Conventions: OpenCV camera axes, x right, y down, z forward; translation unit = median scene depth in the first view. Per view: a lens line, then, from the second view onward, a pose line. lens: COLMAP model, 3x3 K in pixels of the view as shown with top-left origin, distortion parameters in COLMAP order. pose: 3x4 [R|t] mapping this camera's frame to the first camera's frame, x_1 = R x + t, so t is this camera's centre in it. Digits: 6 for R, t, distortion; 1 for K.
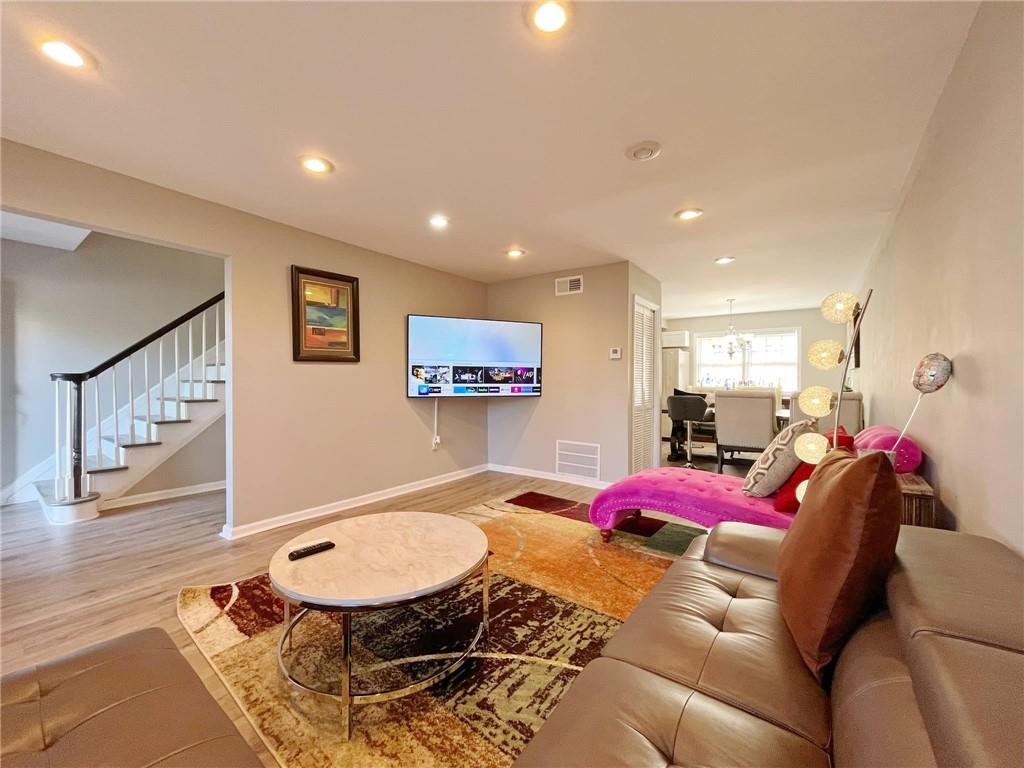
lens RADIAL K [[412.7, 0, 508.8], [0, 412.7, 386.2], [0, 0, 1]] dist [-0.003169, -0.000138]
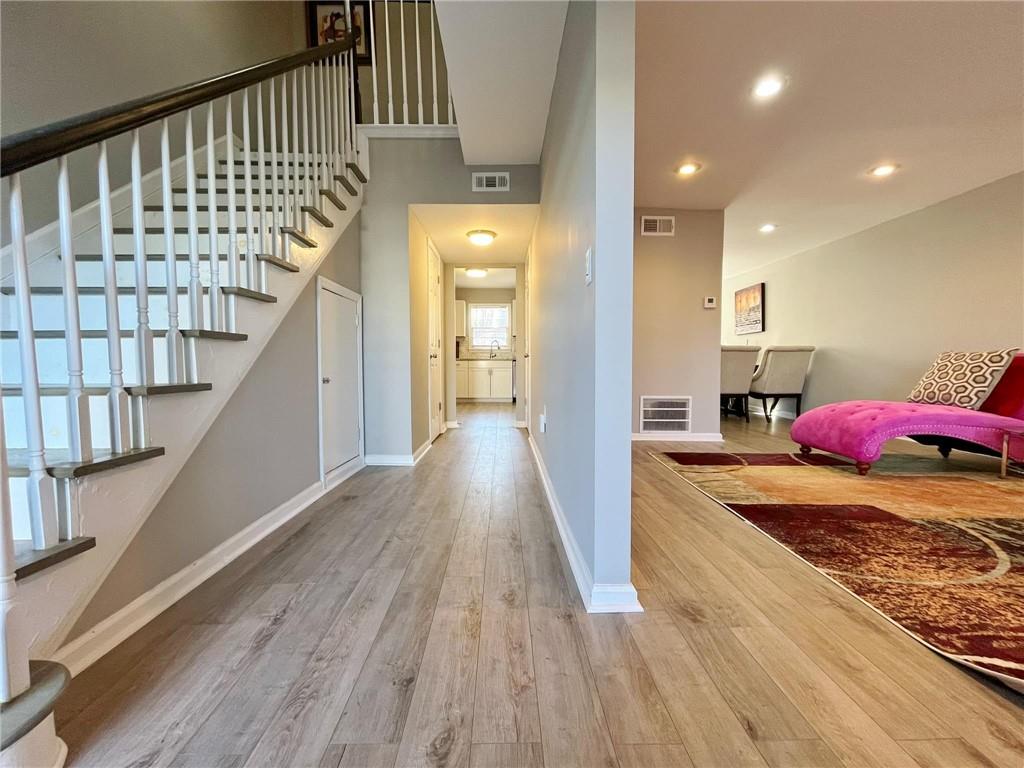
lens RADIAL K [[412.7, 0, 508.8], [0, 412.7, 386.2], [0, 0, 1]] dist [-0.003169, -0.000138]
pose [[0.793390, -0.041270, 0.607313, -0.868873], [0.014660, 0.998705, 0.048715, 0.077208], [-0.608537, -0.029747, 0.792968, 0.592137]]
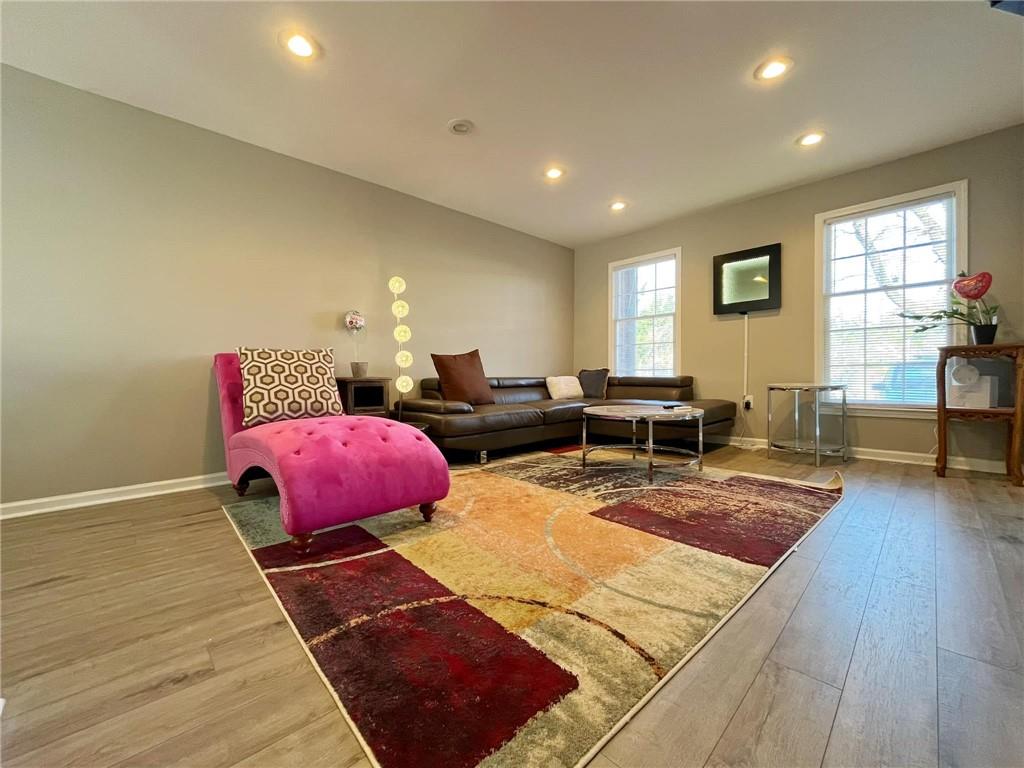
lens RADIAL K [[413.9, 0, 501.8], [0, 413.9, 384.5], [0, 0, 1]] dist [-0.008256, -0.000038]
pose [[-0.984497, 0.002809, 0.175378, -0.009387], [0.009921, 0.999163, 0.039690, 0.096080], [-0.175120, 0.040815, -0.983701, 1.352184]]
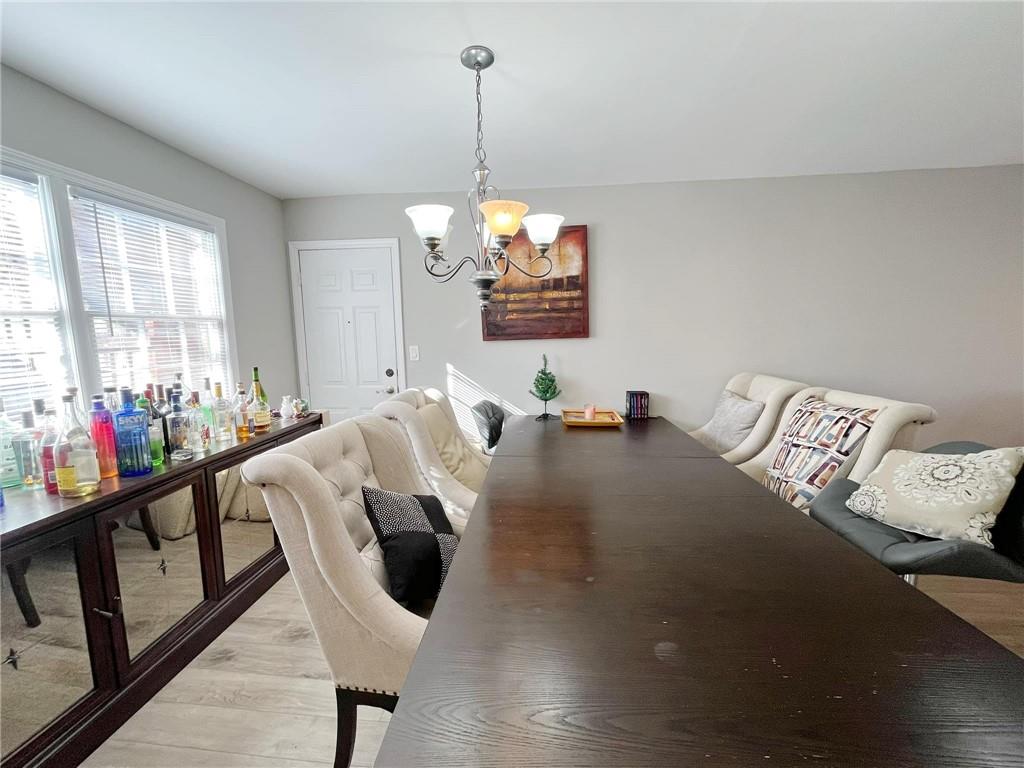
lens RADIAL K [[412.7, 0, 508.8], [0, 412.7, 386.2], [0, 0, 1]] dist [-0.003169, -0.000138]
pose [[-0.509980, -0.111561, 0.852921, 0.500527], [0.023523, 0.989375, 0.143473, -0.087209], [-0.859865, 0.093232, -0.501937, 1.921138]]
